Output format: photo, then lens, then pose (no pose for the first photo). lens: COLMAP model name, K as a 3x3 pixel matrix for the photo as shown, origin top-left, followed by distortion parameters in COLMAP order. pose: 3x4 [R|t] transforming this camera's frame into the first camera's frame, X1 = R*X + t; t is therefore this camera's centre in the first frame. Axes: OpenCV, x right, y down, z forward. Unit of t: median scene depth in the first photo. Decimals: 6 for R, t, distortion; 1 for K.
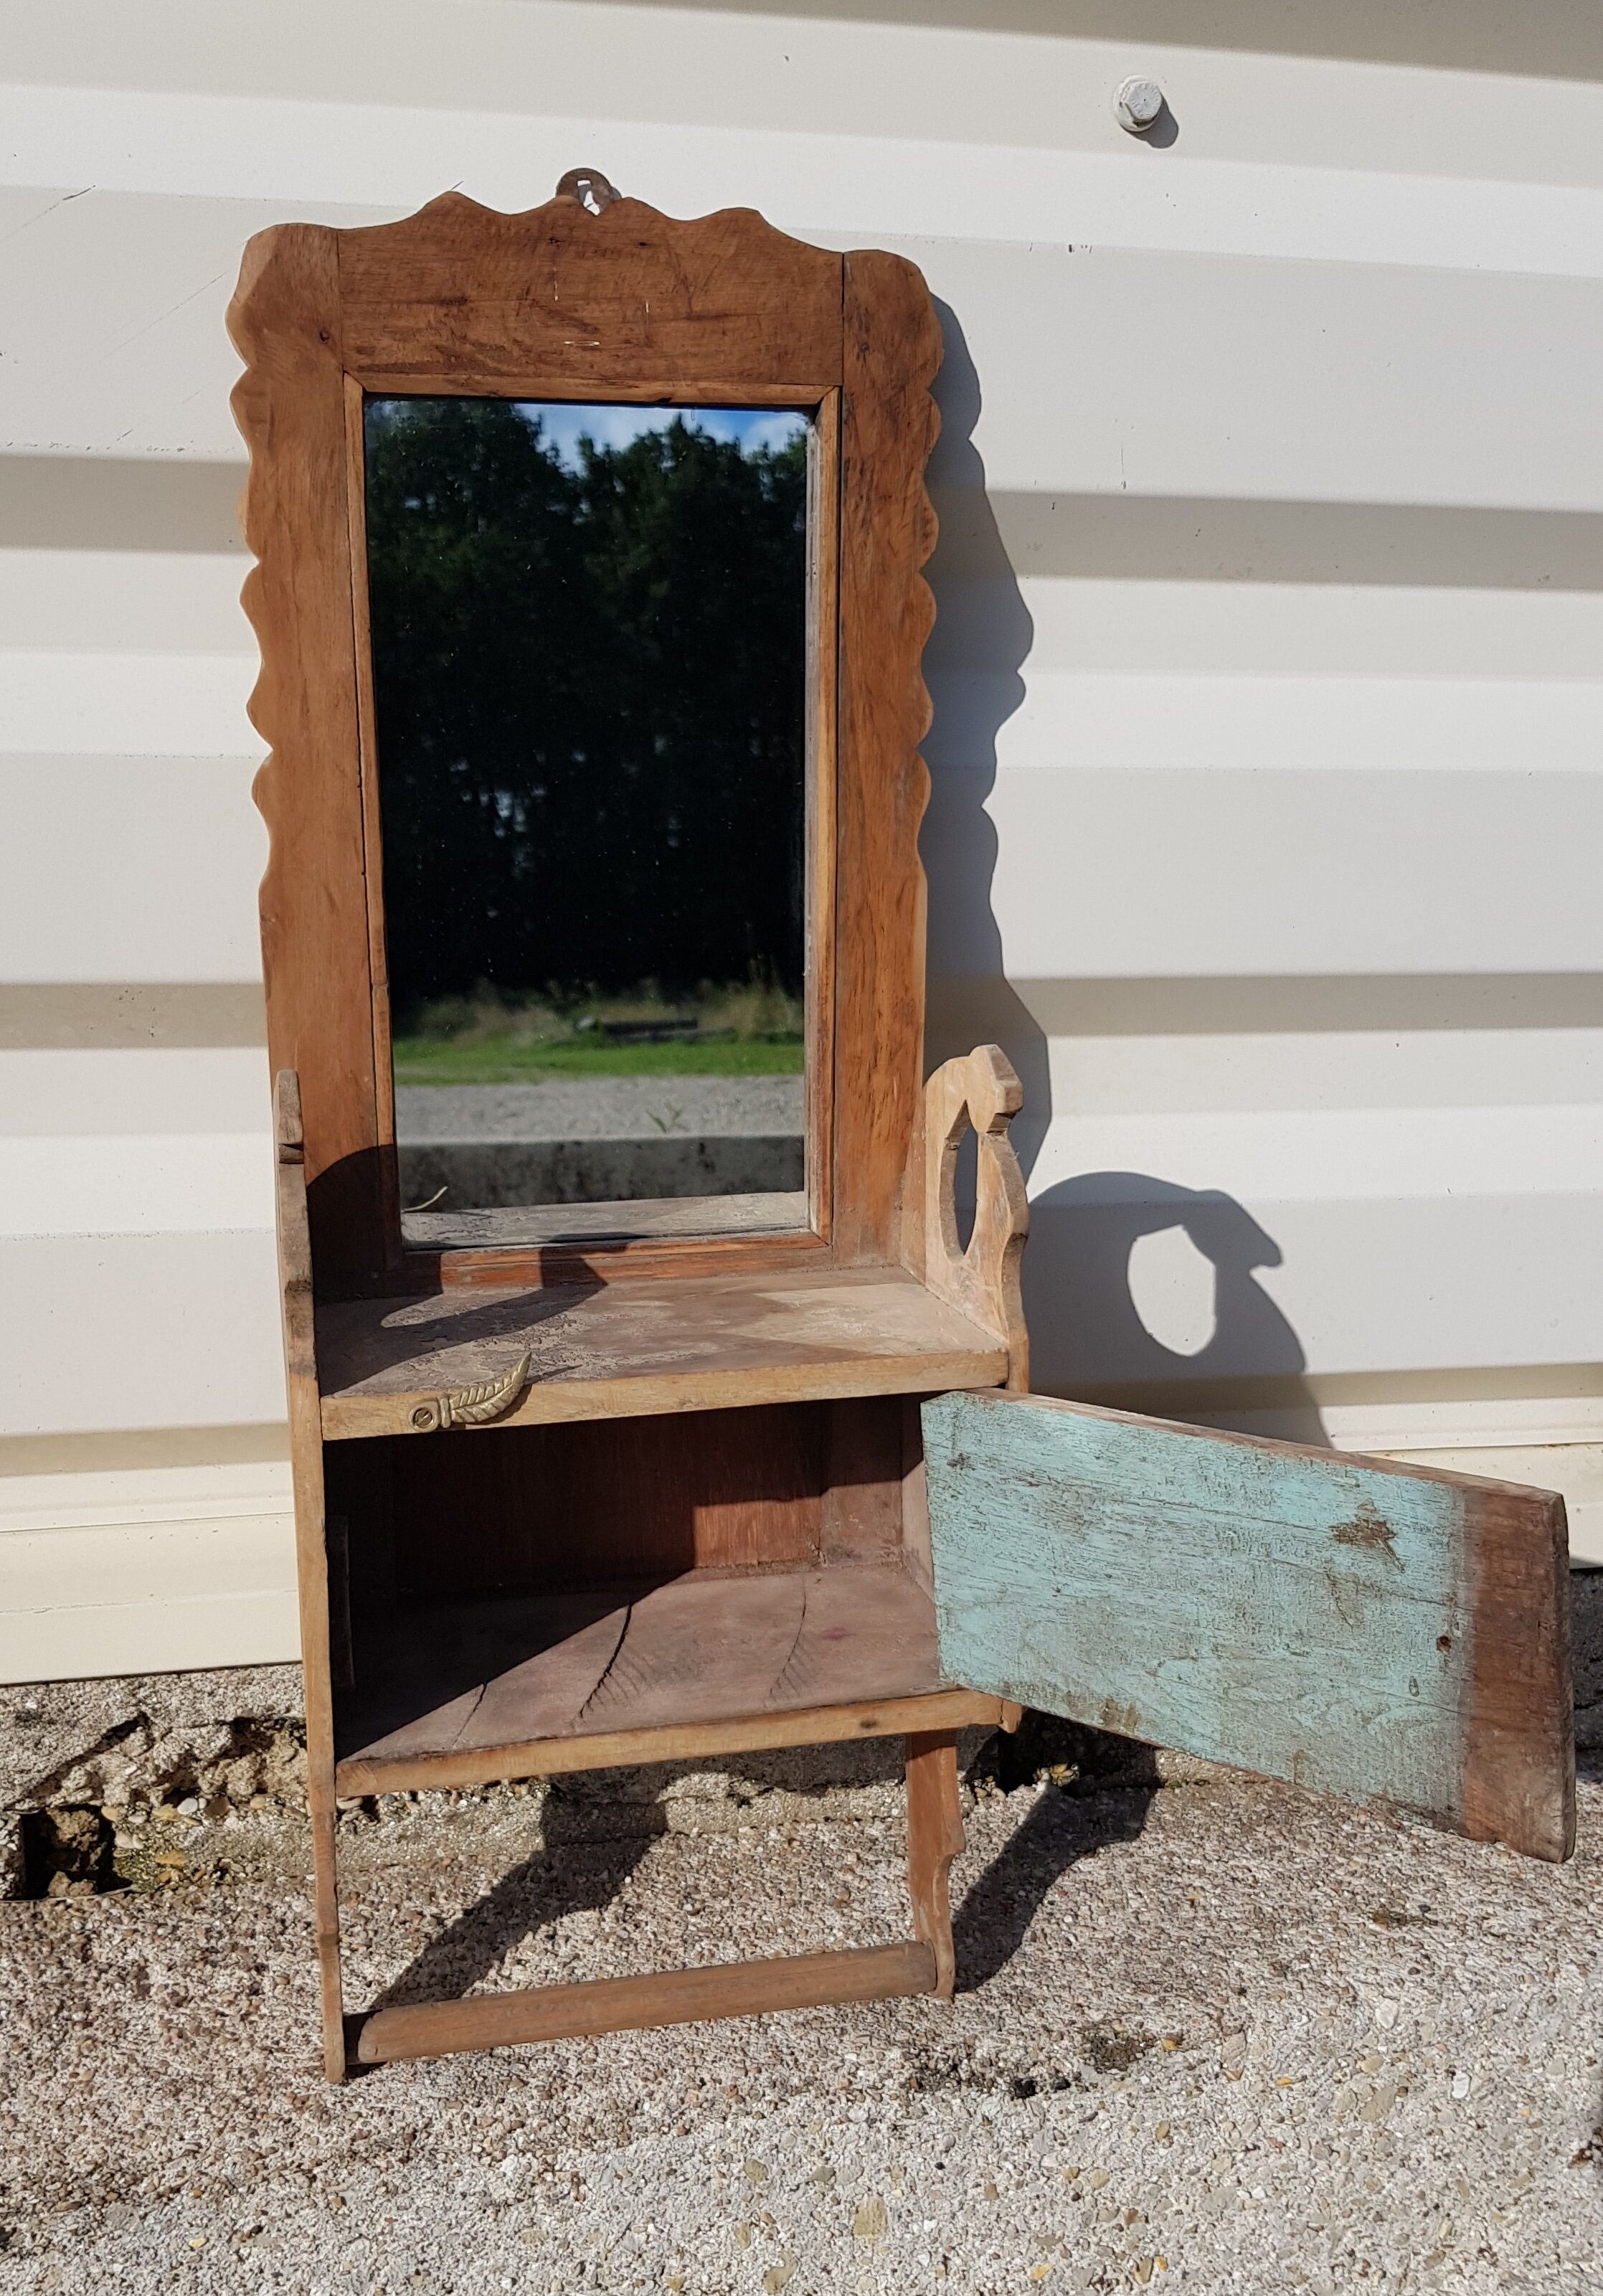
lens RADIAL K [[2245.6, 0, 798.0], [0, 2245.6, 1323.0], [0, 0, 1]] dist [0.098013, -0.216270]
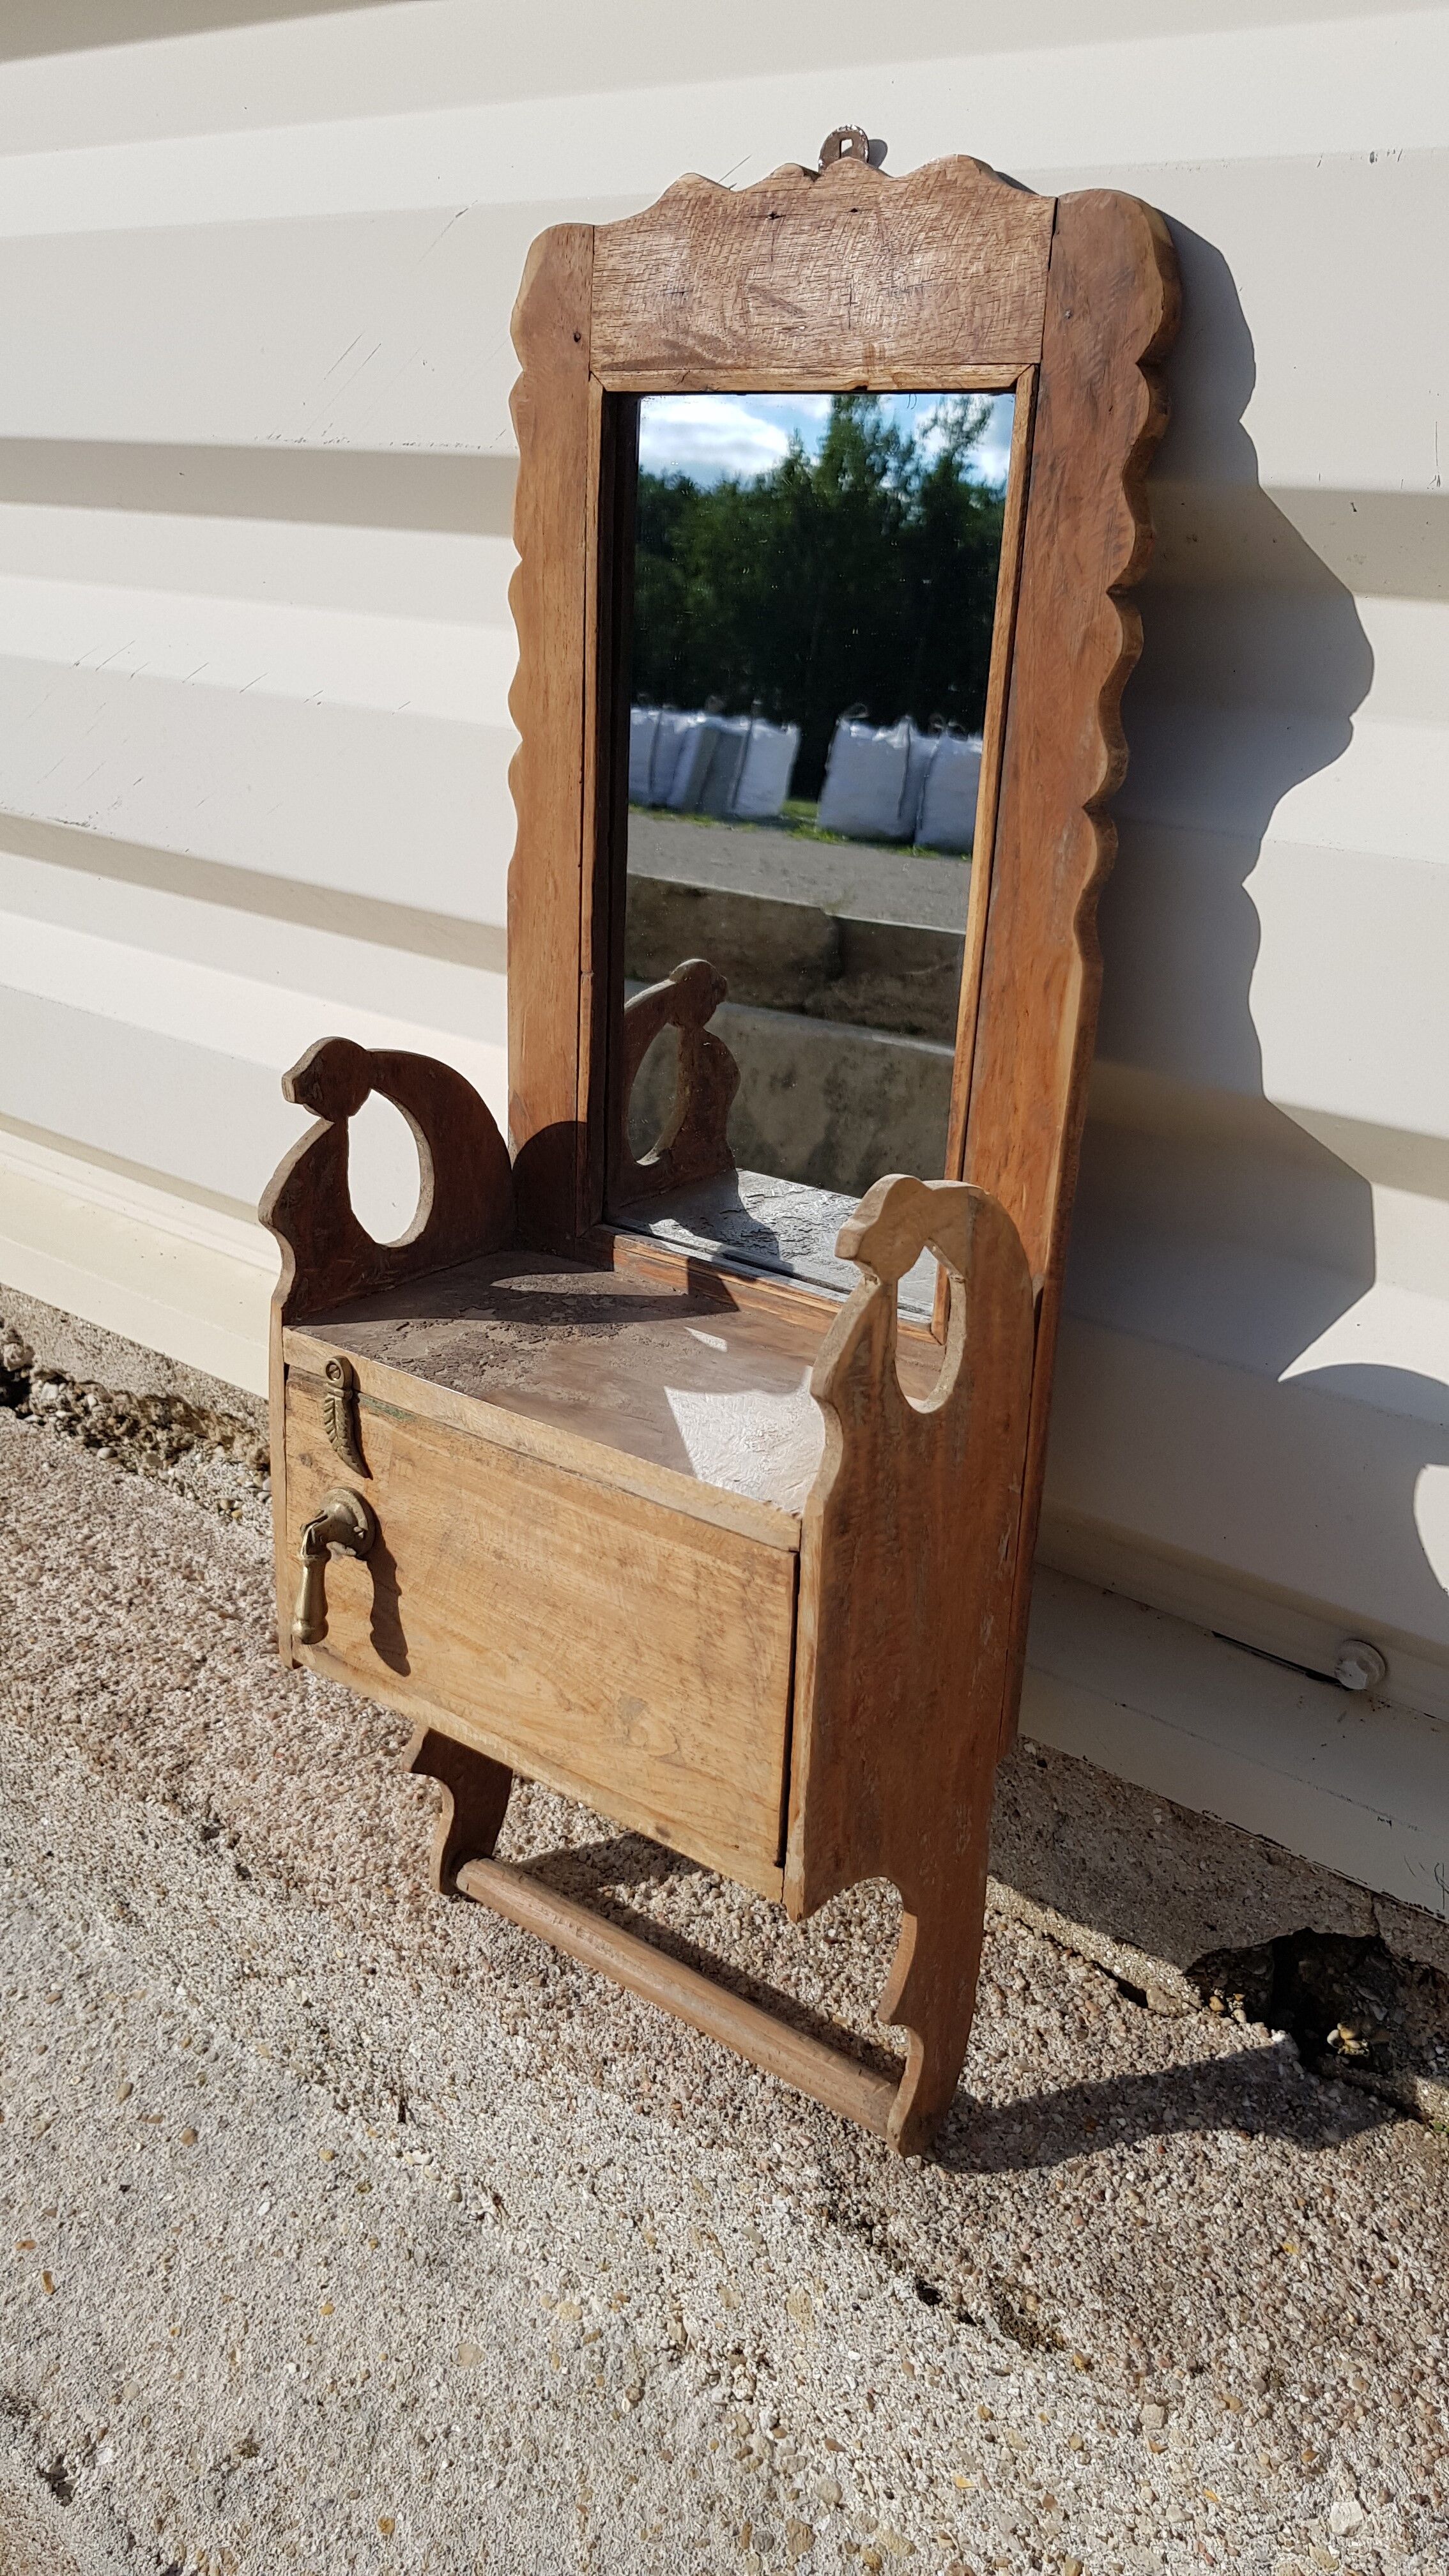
lens RADIAL K [[1975.8, 0, 731.5], [0, 1975.8, 1330.5], [0, 0, 1]] dist [0.078520, -0.174492]
pose [[0.637840, 0.307702, -0.706030, 0.512158], [-0.243330, 0.950279, 0.194321, -0.171237], [0.730719, 0.047853, 0.680999, 0.392511]]
